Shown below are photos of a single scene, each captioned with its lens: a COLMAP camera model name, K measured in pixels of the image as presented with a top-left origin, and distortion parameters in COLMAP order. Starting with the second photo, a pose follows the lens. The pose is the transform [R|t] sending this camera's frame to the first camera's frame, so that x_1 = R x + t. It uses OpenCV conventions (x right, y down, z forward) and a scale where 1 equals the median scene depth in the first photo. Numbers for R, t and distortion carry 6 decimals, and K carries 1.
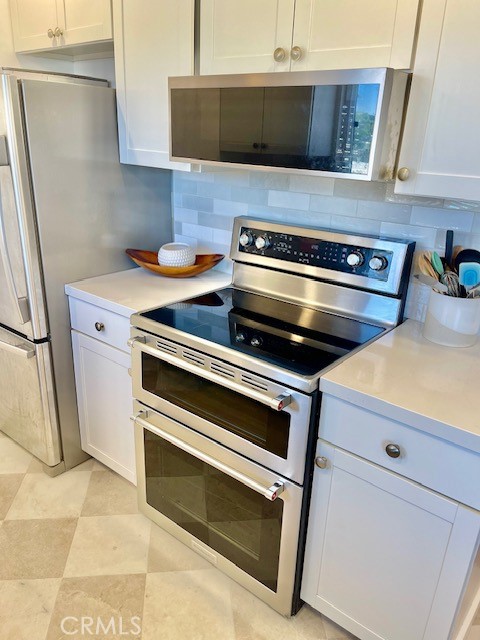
lens RADIAL K [[468.0, 0, 239.5], [0, 468.0, 325.1], [0, 0, 1]] dist [0.000203, -0.005914]
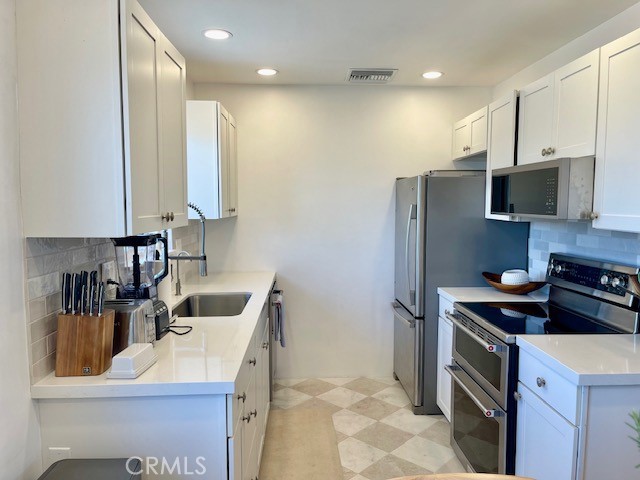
lens RADIAL K [[468.0, 0, 325.0], [0, 468.0, 242.0], [0, 0, 1]] dist [0.000203, -0.005914]
pose [[0.654497, 0.016069, -0.755893, 0.647892], [-0.248372, 0.948858, -0.194884, 0.192278], [0.714104, 0.315294, 0.625016, -0.393132]]
